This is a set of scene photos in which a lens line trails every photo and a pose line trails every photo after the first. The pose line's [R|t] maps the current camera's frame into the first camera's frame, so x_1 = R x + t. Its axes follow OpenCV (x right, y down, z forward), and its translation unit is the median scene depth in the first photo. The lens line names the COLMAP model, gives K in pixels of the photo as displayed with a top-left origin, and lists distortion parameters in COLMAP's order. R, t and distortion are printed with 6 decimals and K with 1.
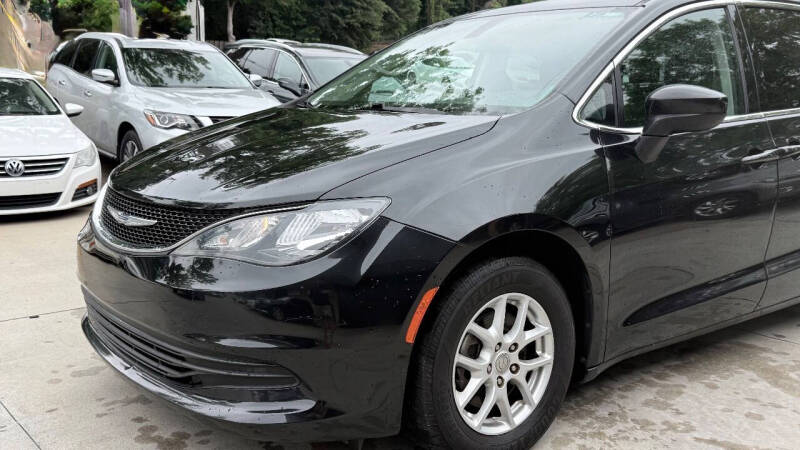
lens RADIAL K [[770.6, 0, 395.3], [0, 770.6, 226.6], [0, 0, 1]] dist [0.166225, -0.336288]
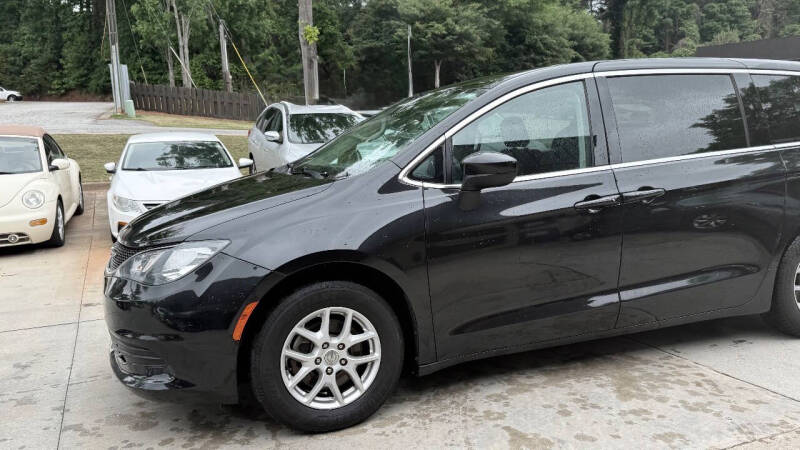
lens RADIAL K [[664.5, 0, 403.5], [0, 664.5, 223.8], [0, 0, 1]] dist [0.139792, -0.255473]
pose [[0.961731, -0.004930, -0.273952, 0.549008], [-0.004097, 0.999468, -0.032367, -0.022961], [0.273966, 0.032251, 0.961199, -0.111948]]
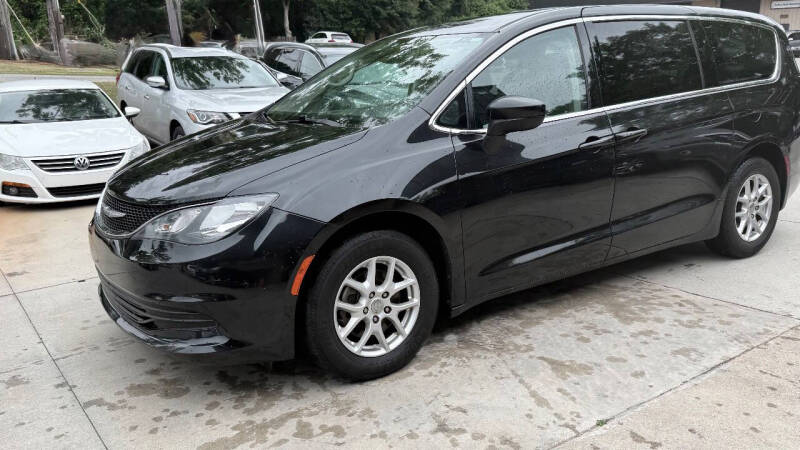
lens RADIAL K [[667.3, 0, 400.0], [0, 667.3, 225.0], [0, 0, 1]] dist [0.144605, -0.270460]
pose [[0.997335, -0.036194, -0.063353, 0.242540], [0.039462, 0.997913, 0.051117, -0.027483], [0.061371, -0.053481, 0.996681, -0.174084]]
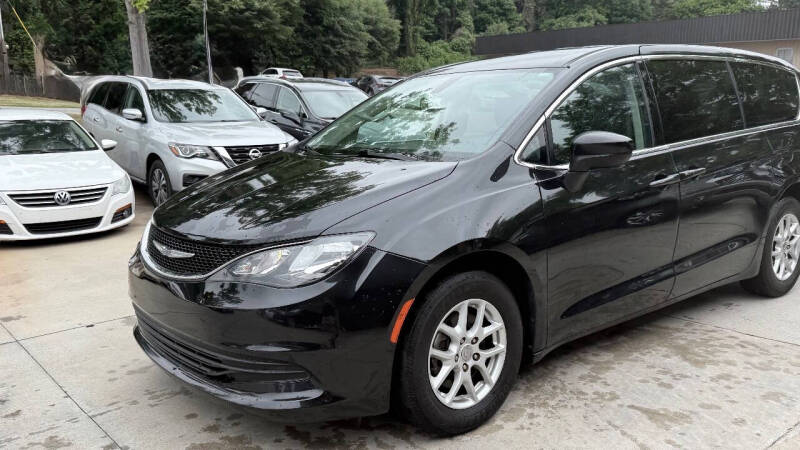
lens RADIAL K [[667.3, 0, 400.0], [0, 667.3, 225.0], [0, 0, 1]] dist [0.144605, -0.270460]
pose [[0.999108, -0.036193, 0.021761, 0.009662], [0.036195, 0.999345, 0.000319, -0.039280], [-0.021758, 0.000469, 0.999763, -0.109242]]
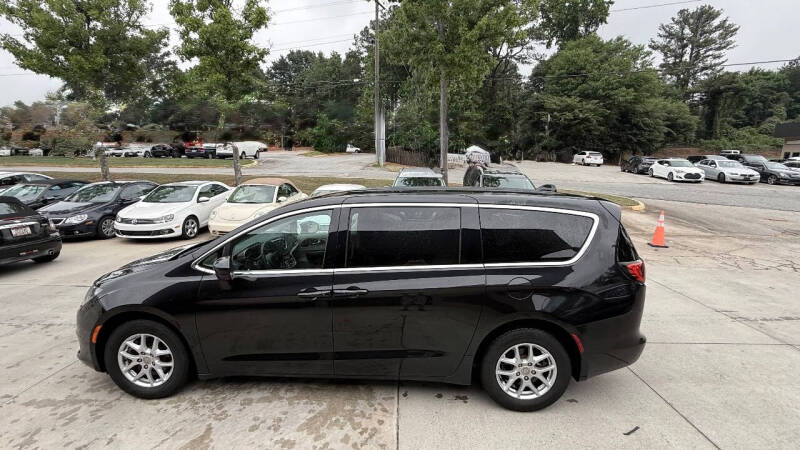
lens RADIAL K [[348.8, 0, 400.0], [0, 348.8, 225.0], [0, 0, 1]] dist [-0.000892, 0.000024]
pose [[0.770016, 0.092620, -0.631265, 1.346905], [-0.108586, 0.993997, 0.013388, -0.340329], [0.628716, 0.058238, 0.775451, 0.569893]]
